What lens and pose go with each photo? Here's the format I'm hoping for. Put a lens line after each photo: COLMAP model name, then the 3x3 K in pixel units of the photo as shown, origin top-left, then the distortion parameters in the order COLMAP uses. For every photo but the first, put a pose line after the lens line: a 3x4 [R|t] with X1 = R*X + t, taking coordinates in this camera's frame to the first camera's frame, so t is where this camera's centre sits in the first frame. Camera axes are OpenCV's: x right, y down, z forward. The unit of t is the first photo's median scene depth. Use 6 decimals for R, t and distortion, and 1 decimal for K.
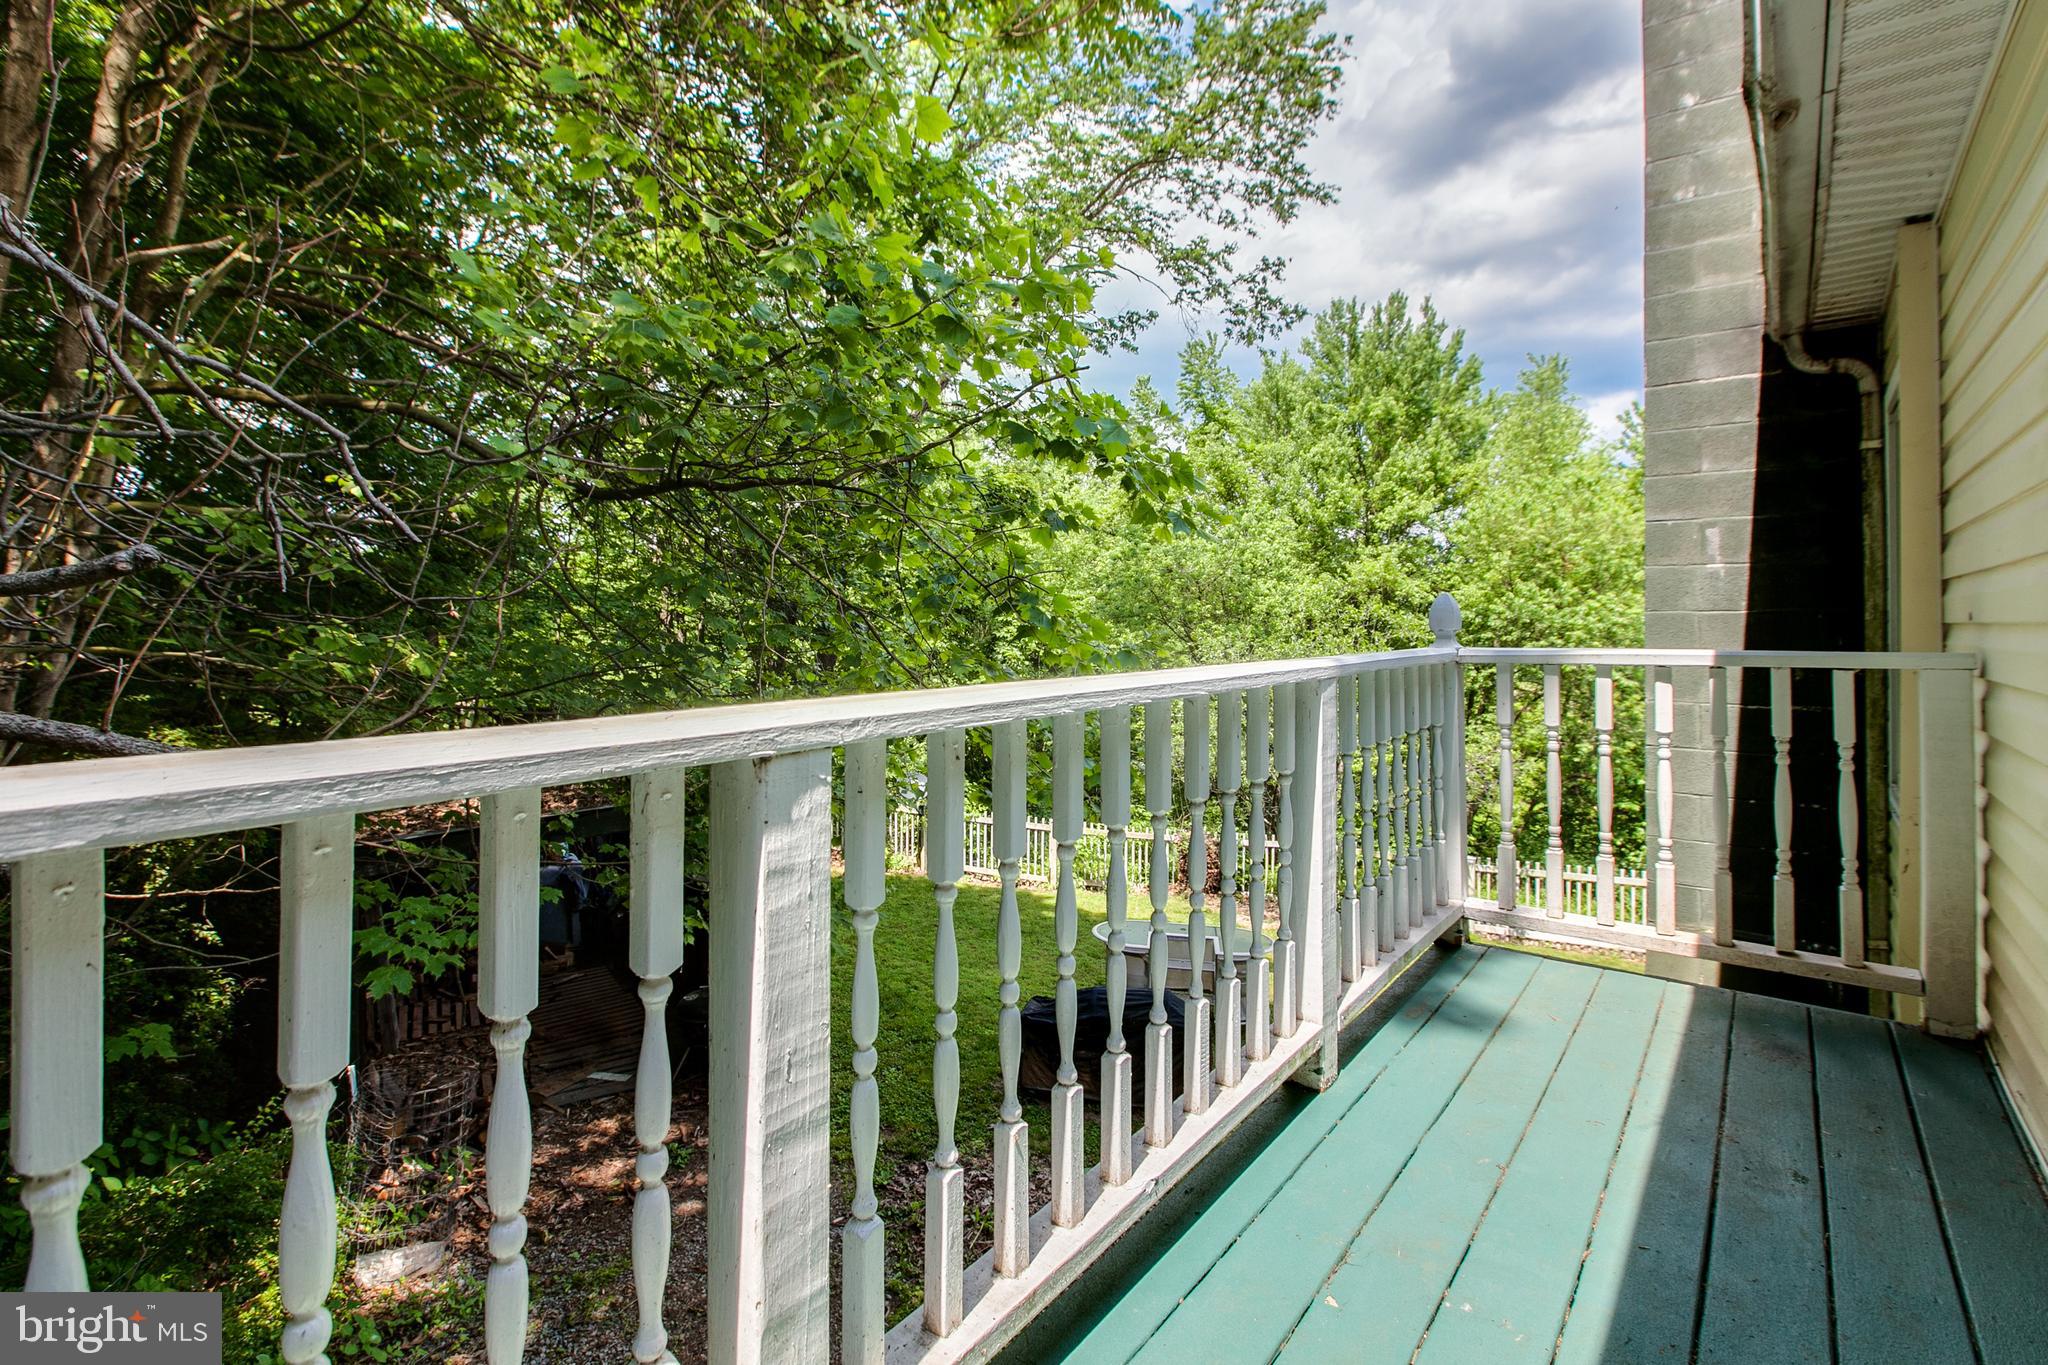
lens RADIAL K [[963.9, 0, 1023.0], [0, 963.9, 619.1], [0, 0, 1]] dist [-0.002789, 0.000117]
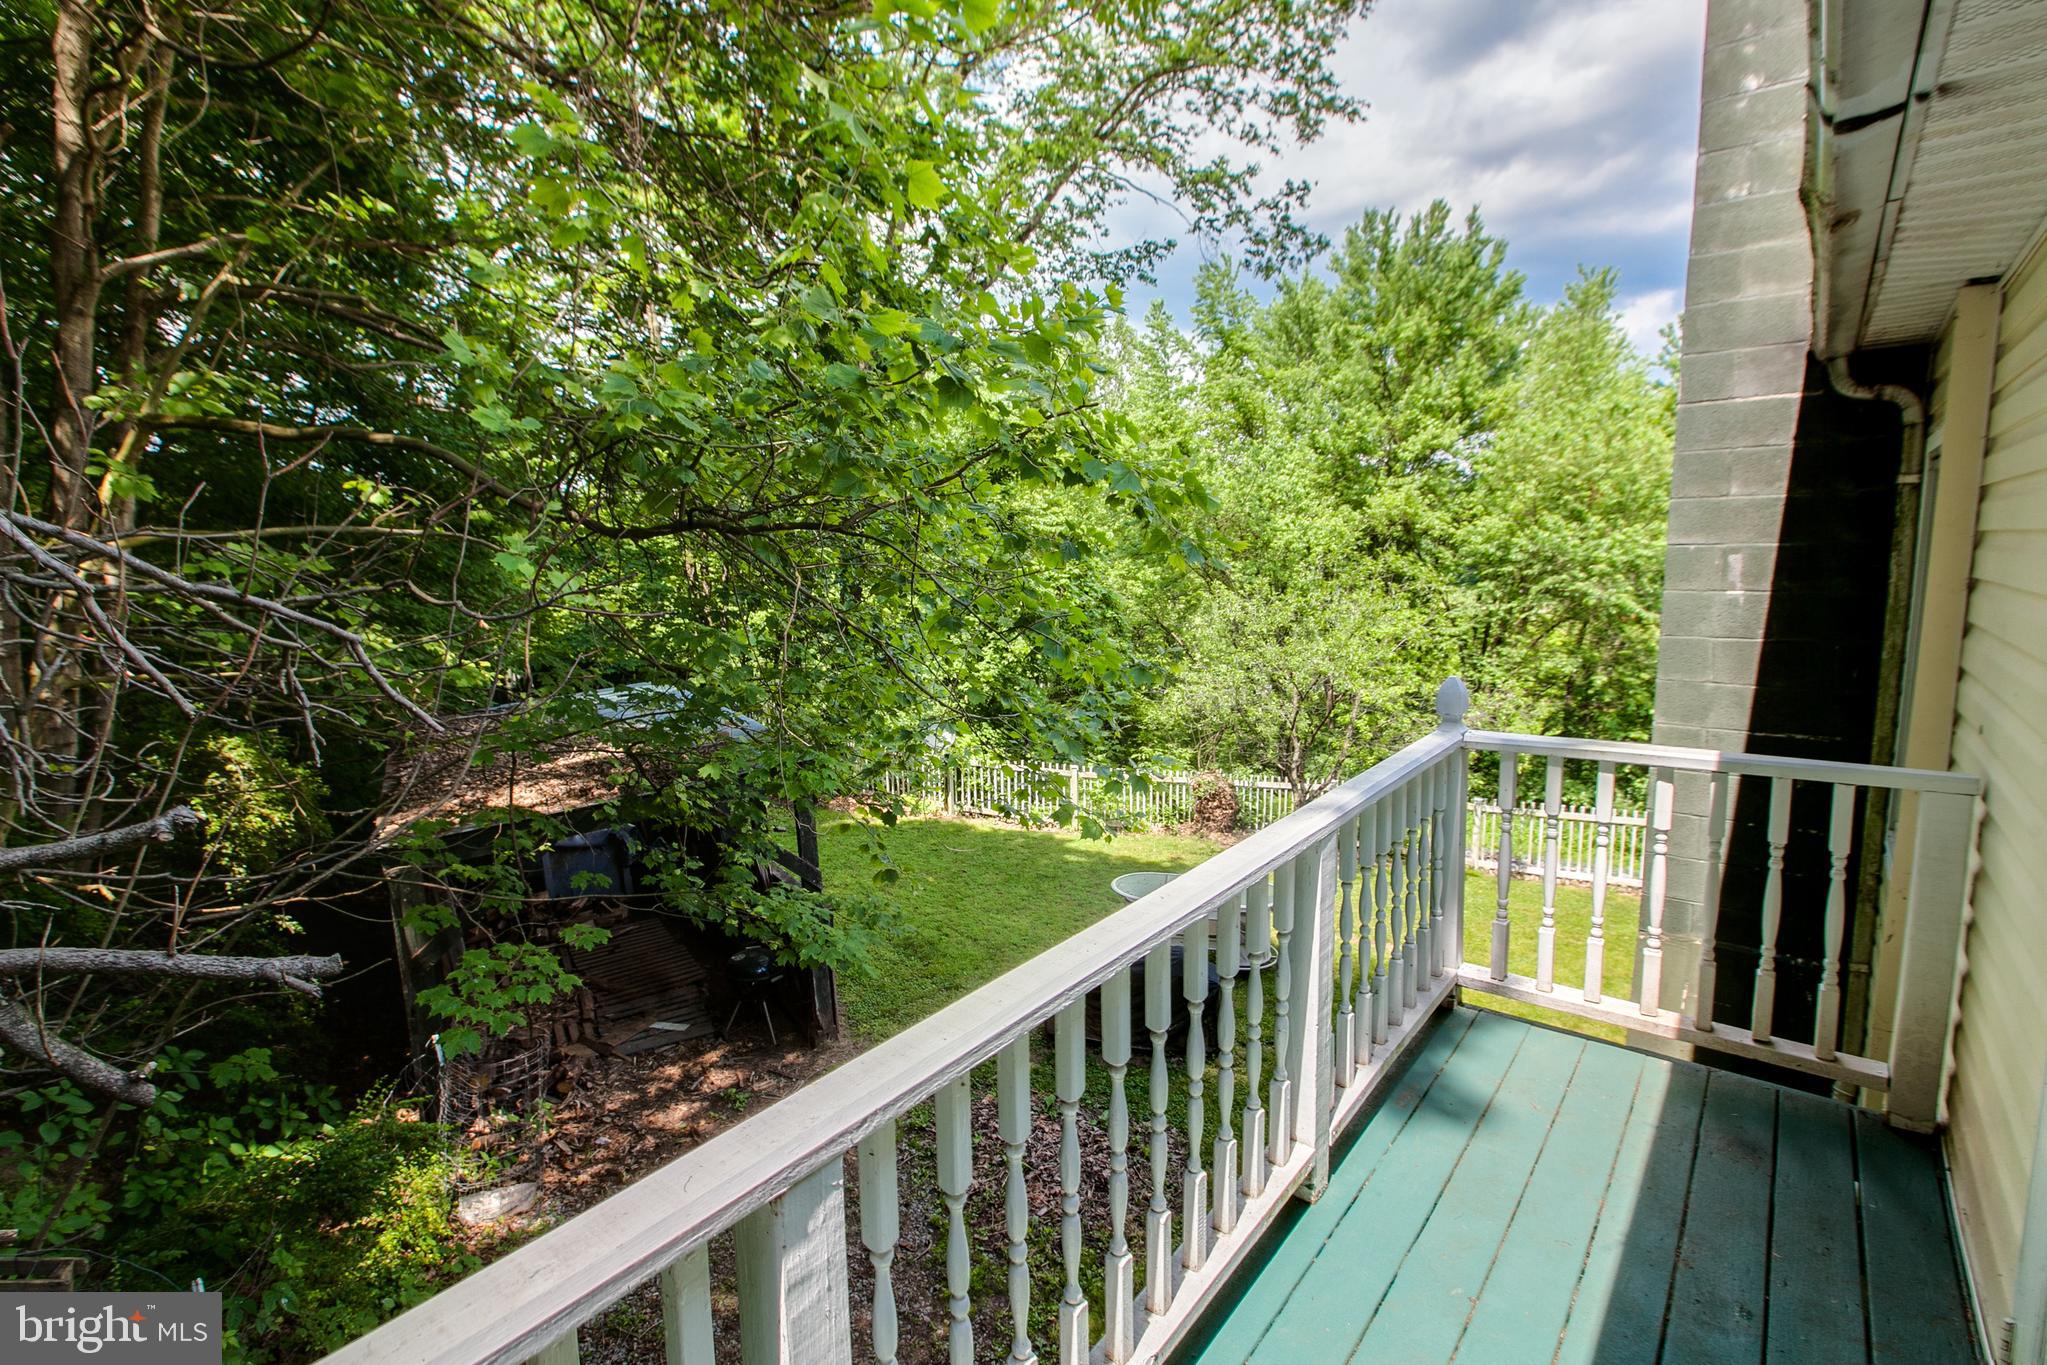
lens RADIAL K [[947.2, 0, 1023.8], [0, 947.2, 680.9], [0, 0, 1]] dist [-0.000260, -0.000907]
pose [[0.999549, -0.019117, -0.023176, 0.008550], [0.022378, 0.988459, 0.149827, -0.120083], [0.020044, -0.150278, 0.988441, 0.008971]]
